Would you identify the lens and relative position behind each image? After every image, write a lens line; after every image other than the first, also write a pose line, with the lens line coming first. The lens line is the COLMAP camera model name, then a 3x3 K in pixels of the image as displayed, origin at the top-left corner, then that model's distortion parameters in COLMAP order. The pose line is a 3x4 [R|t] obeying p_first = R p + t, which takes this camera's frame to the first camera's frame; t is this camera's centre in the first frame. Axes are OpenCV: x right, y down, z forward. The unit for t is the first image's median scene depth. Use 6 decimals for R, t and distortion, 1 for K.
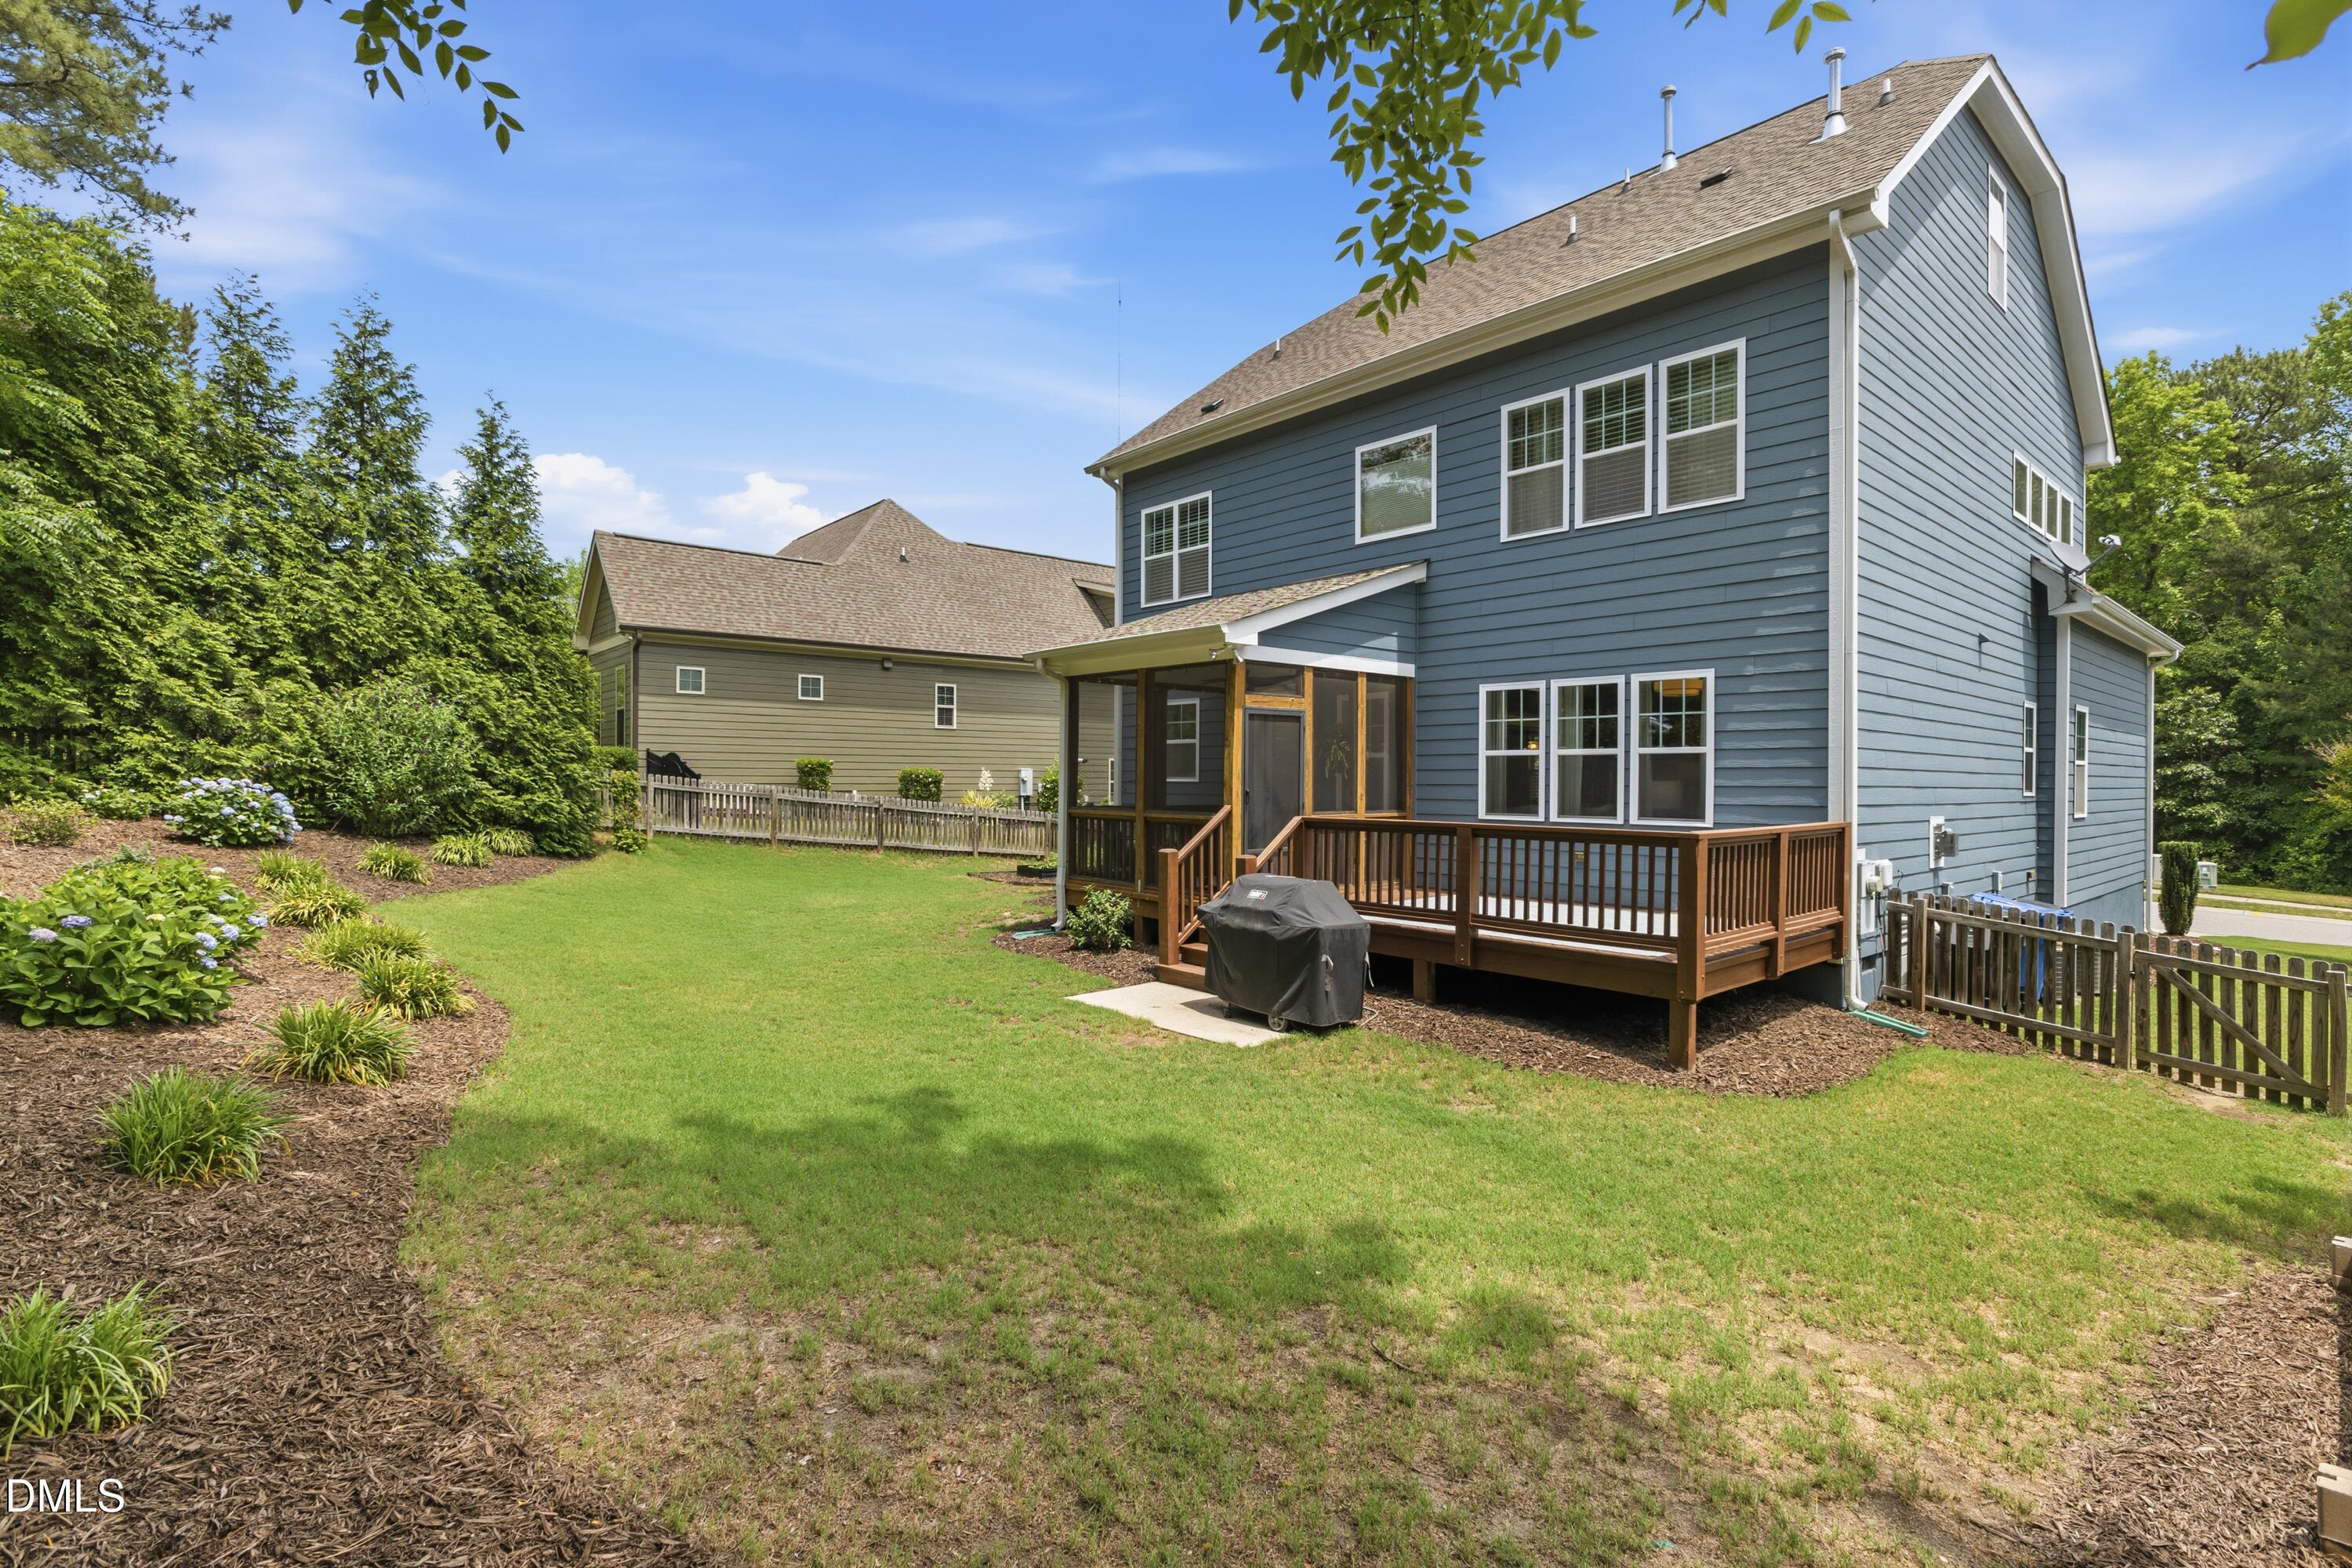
lens RADIAL K [[1092.6, 0, 1164.2], [0, 1092.6, 777.8], [0, 0, 1]] dist [-0.005749, -0.000552]
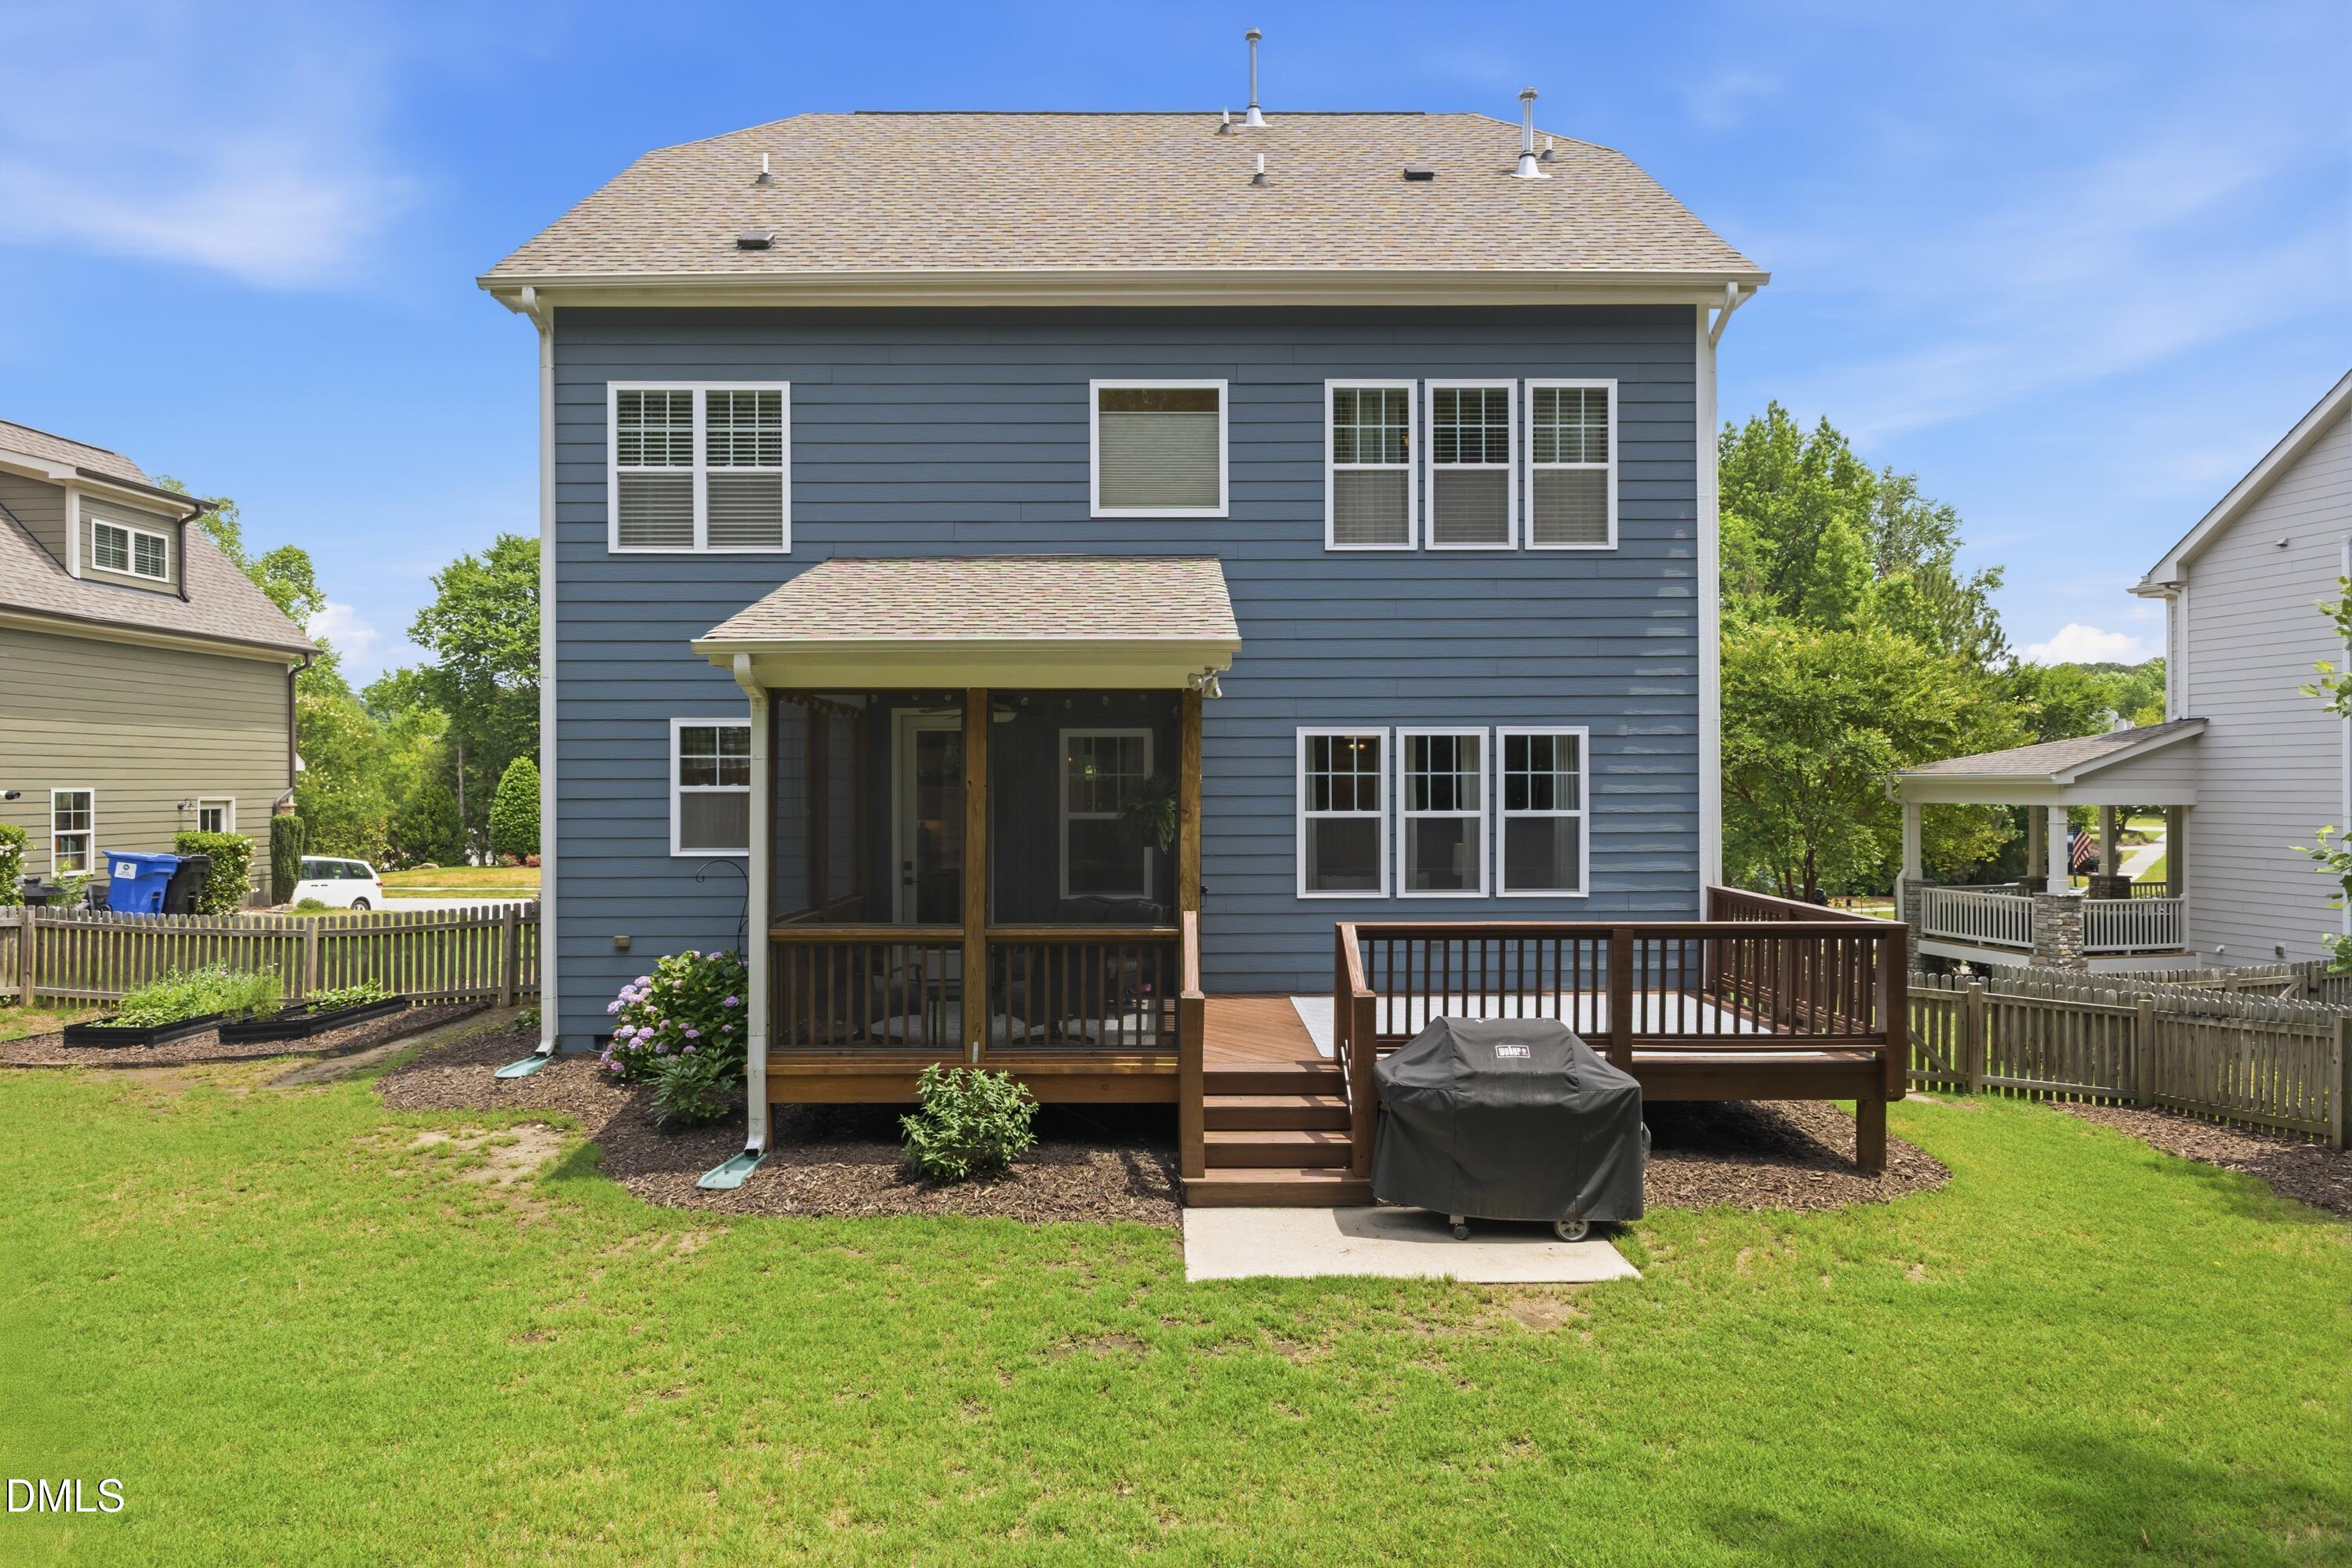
lens RADIAL K [[1357.3, 0, 1178.4], [0, 1357.3, 789.7], [0, 0, 1]] dist [-0.002826, -0.002078]
pose [[0.650877, -0.011513, 0.759096, -0.563878], [0.007037, 0.999934, 0.009132, -0.055341], [-0.759151, -0.000602, 0.650915, 0.477742]]
